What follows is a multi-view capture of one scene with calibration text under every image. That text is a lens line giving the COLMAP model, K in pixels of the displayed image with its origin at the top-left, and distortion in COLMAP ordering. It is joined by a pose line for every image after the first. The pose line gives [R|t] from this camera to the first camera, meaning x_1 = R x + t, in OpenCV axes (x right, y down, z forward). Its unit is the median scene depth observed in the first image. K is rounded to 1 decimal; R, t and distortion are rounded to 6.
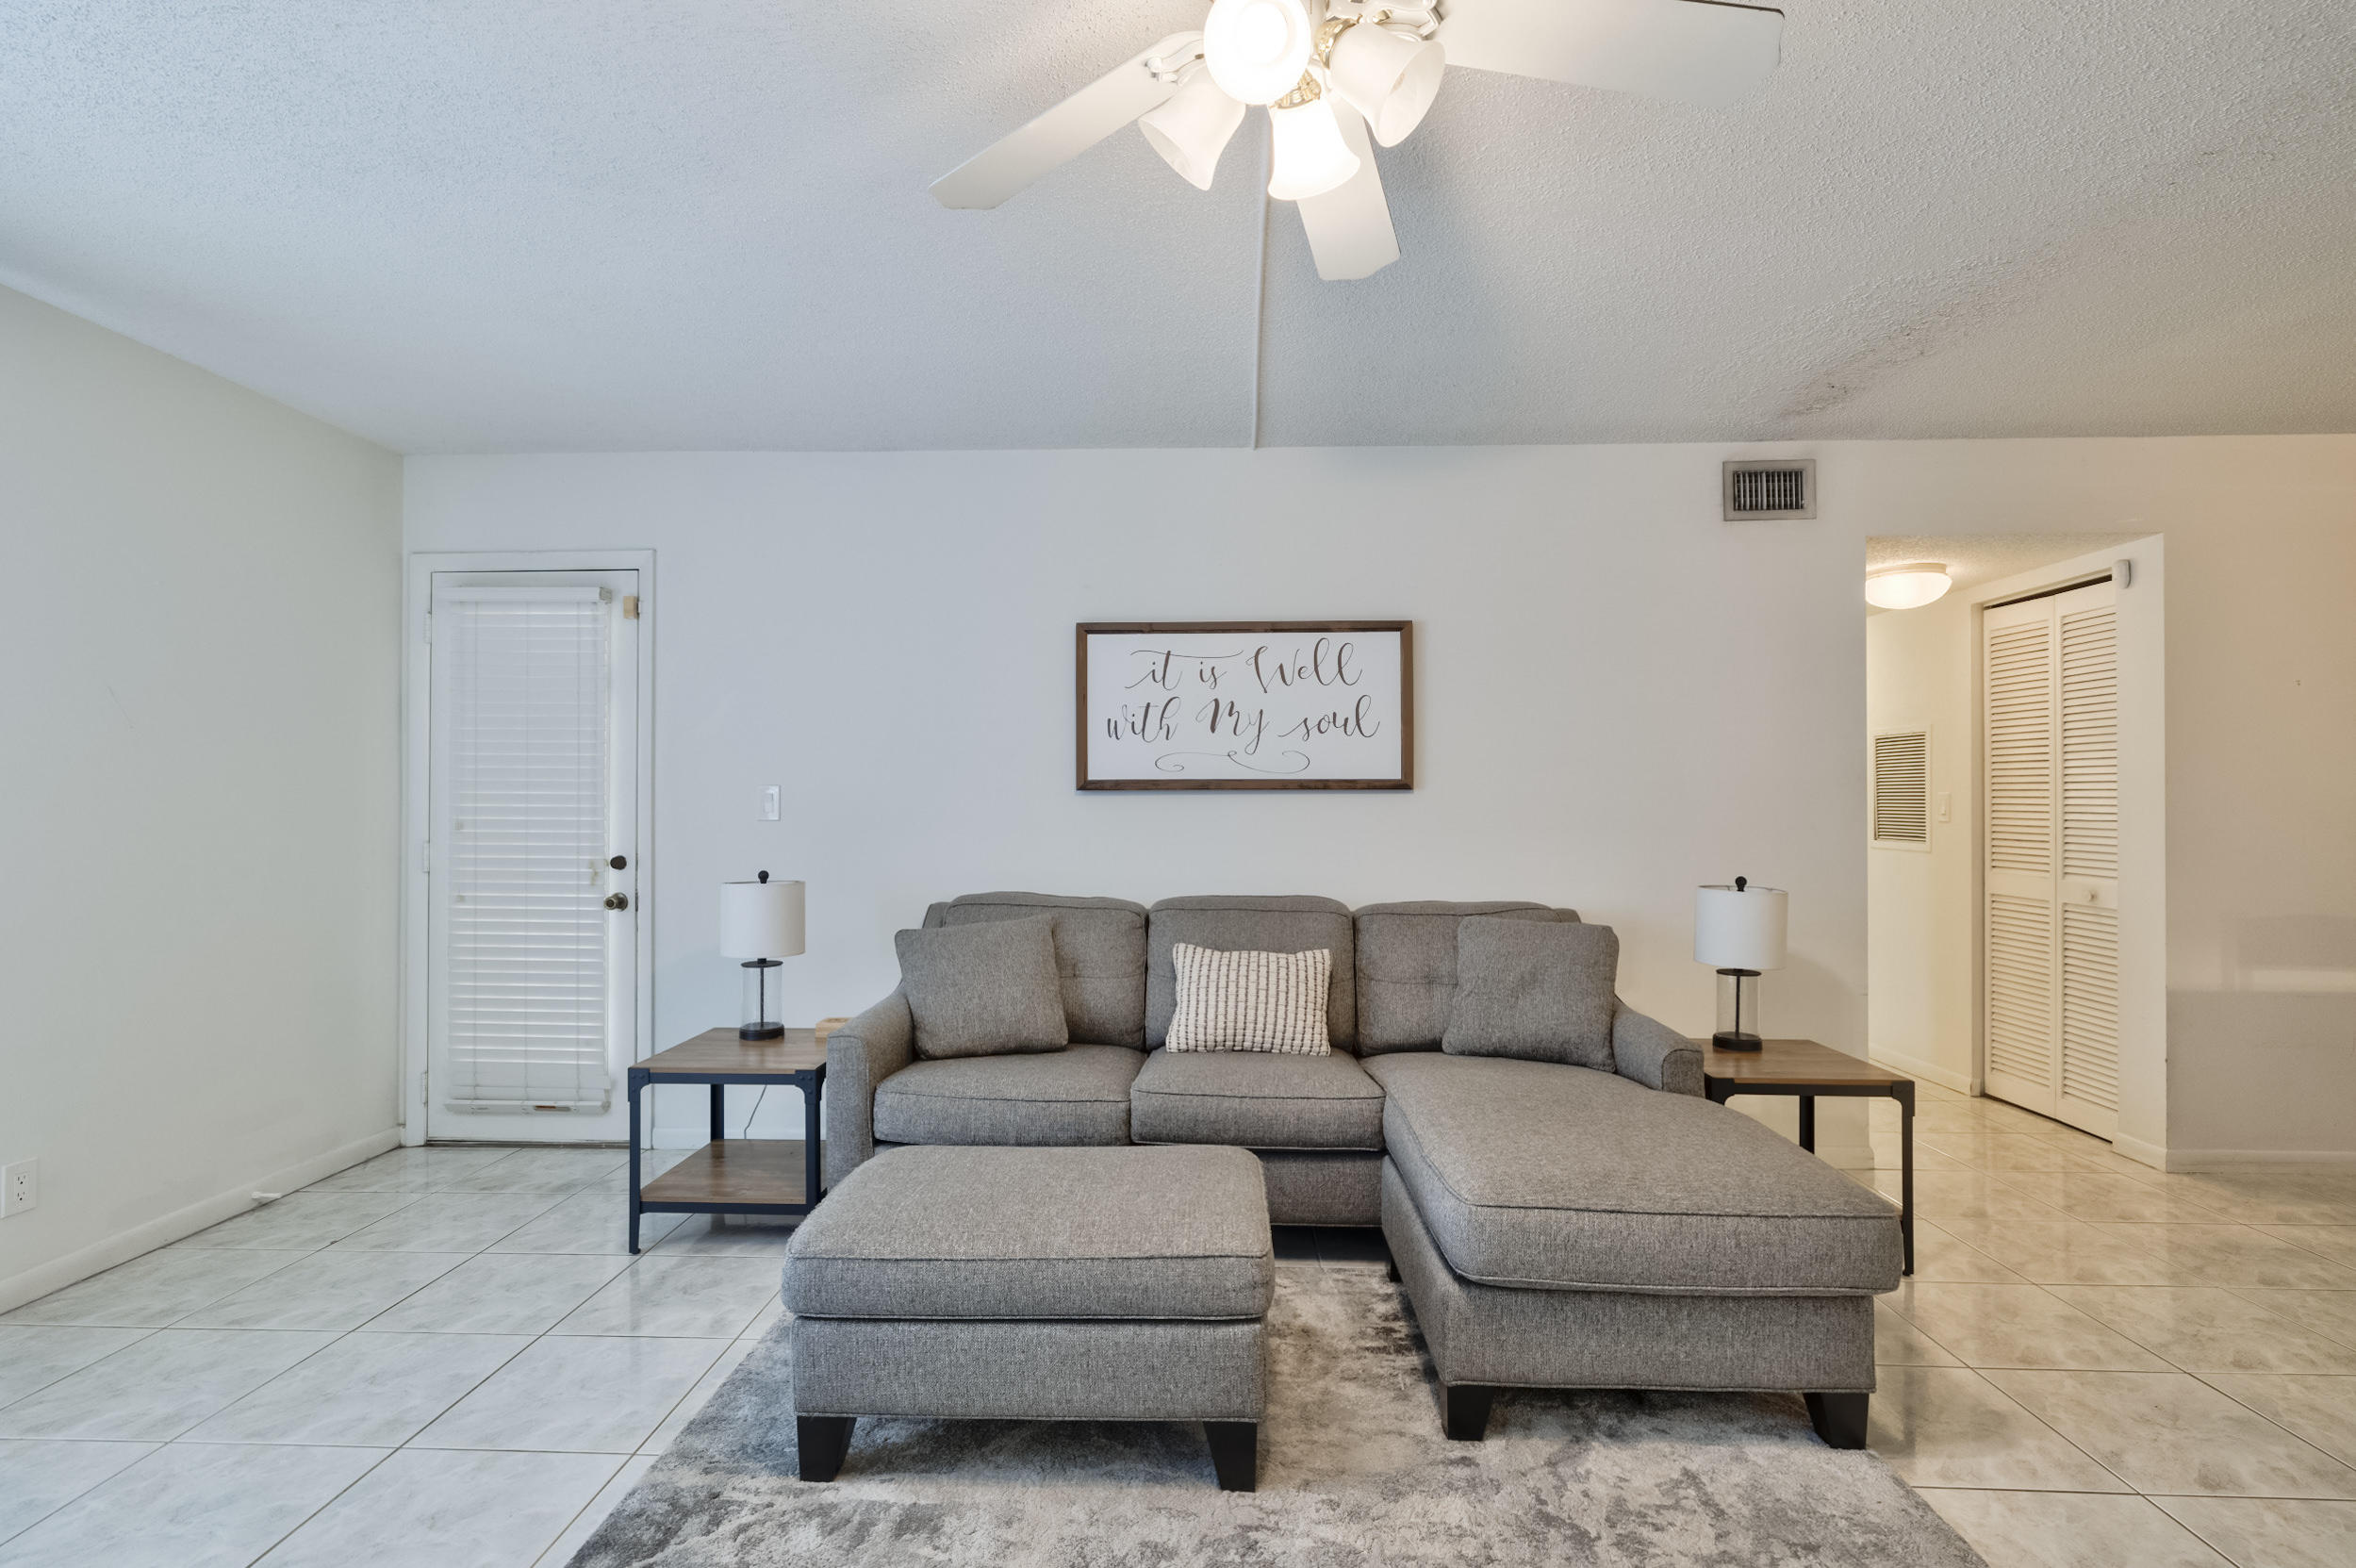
lens RADIAL K [[1132.0, 0, 1178.0], [0, 1132.0, 784.0], [0, 0, 1]] dist [-0.003874, -0.000053]
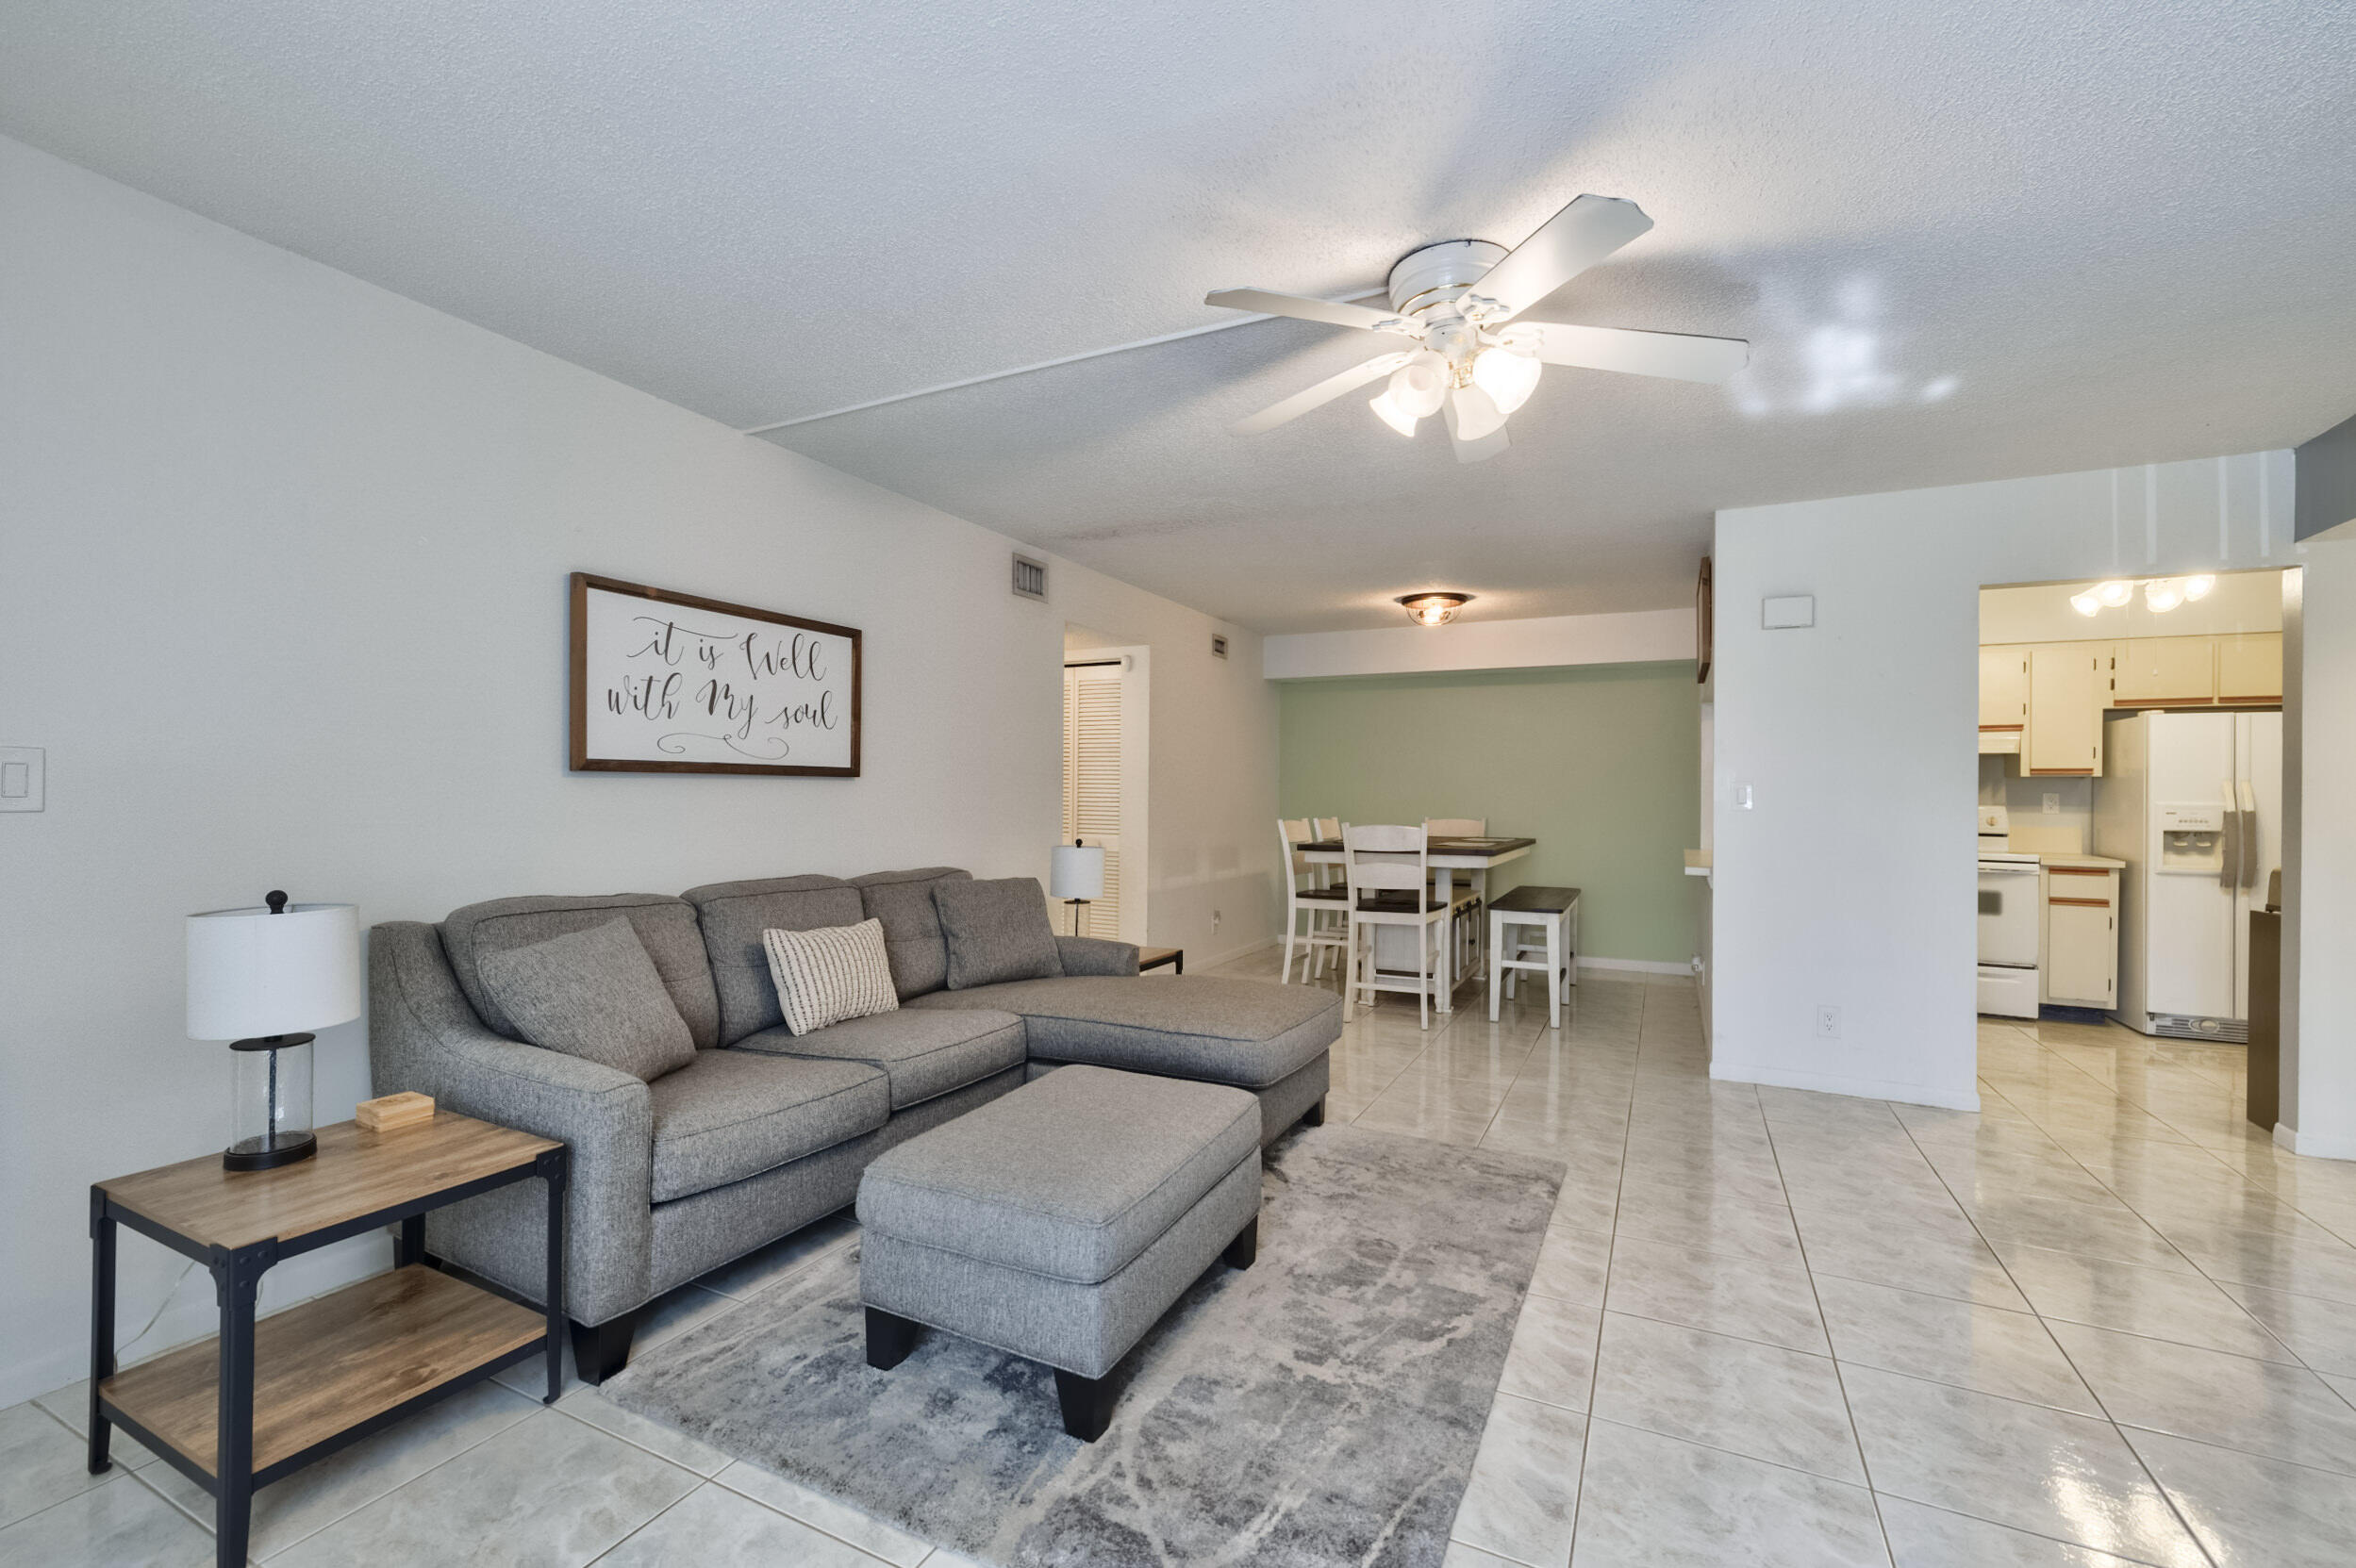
lens RADIAL K [[999.1, 0, 1167.9], [0, 999.1, 788.3], [0, 0, 1]] dist [0.002937, -0.000701]
pose [[0.415543, 0.006585, 0.909550, -0.583000], [-0.019917, 0.999800, 0.001861, 0.008254], [-0.909355, -0.018889, 0.415591, 0.291429]]
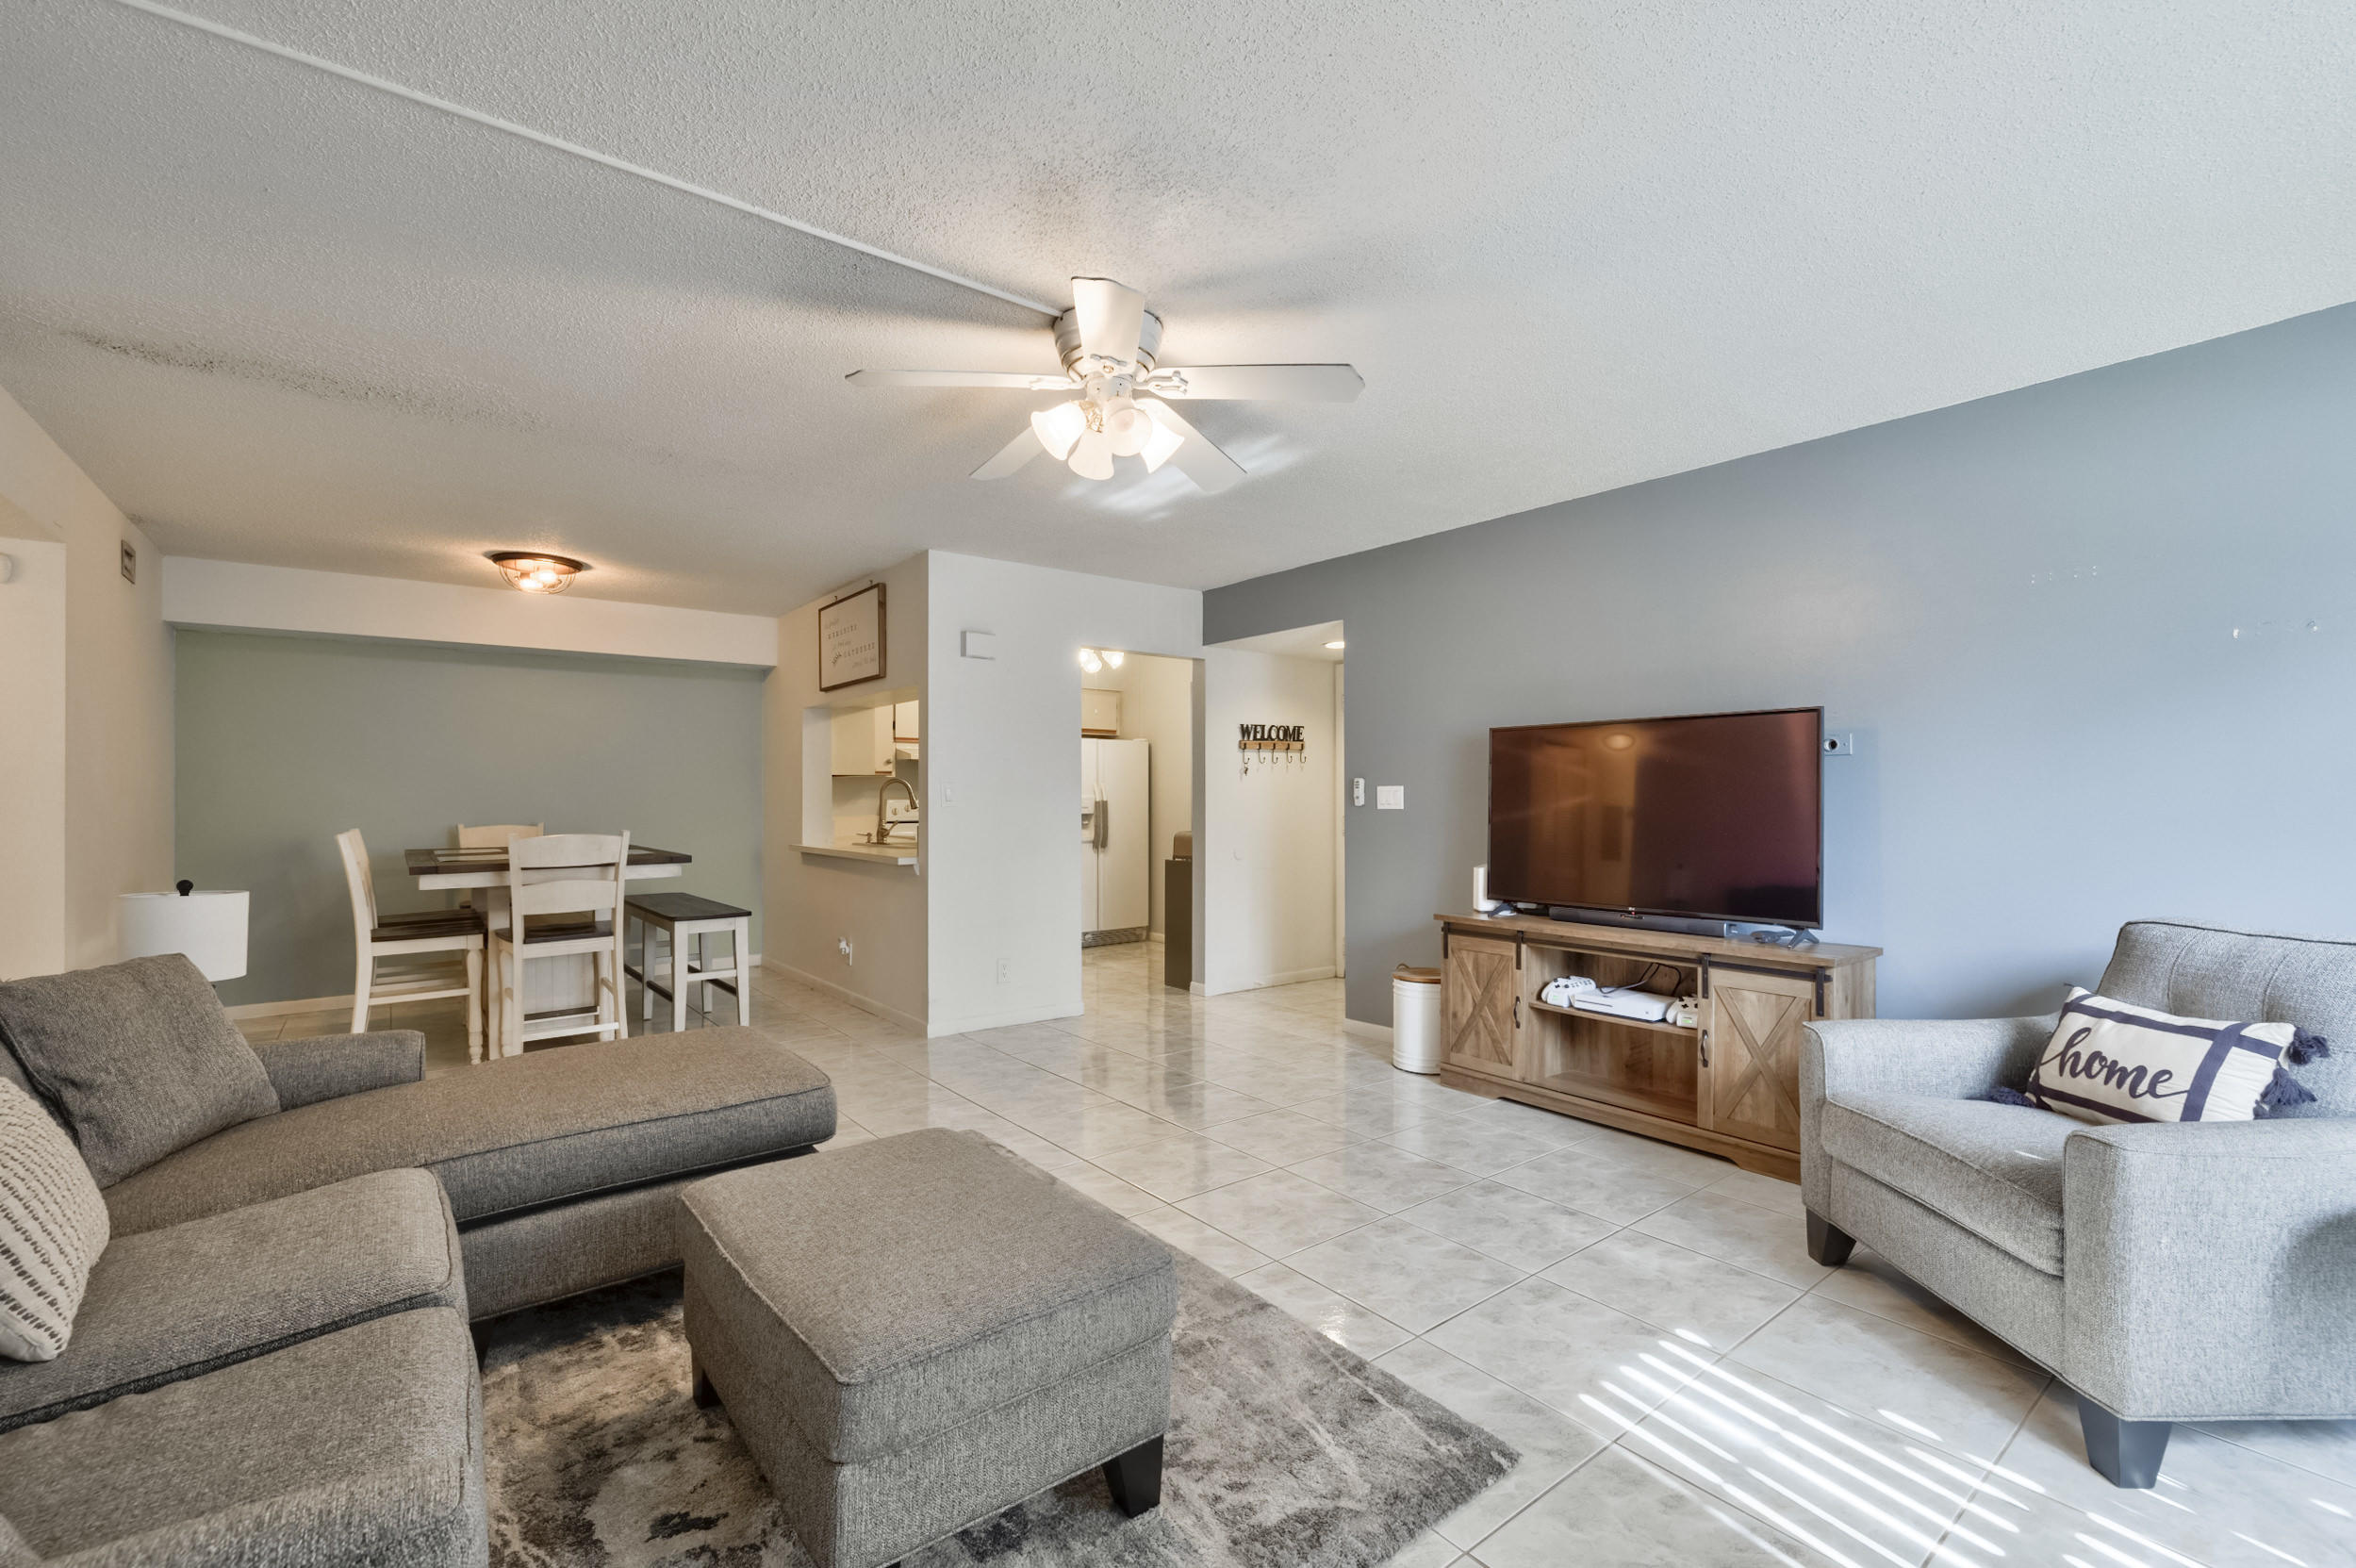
lens RADIAL K [[999.3, 0, 1167.9], [0, 999.3, 788.3], [0, 0, 1]] dist [0.002937, -0.000701]
pose [[-0.636824, 0.003910, 0.770999, -0.507597], [-0.009479, 0.999872, -0.012901, 0.012434], [-0.770951, -0.015524, -0.636706, 0.788469]]
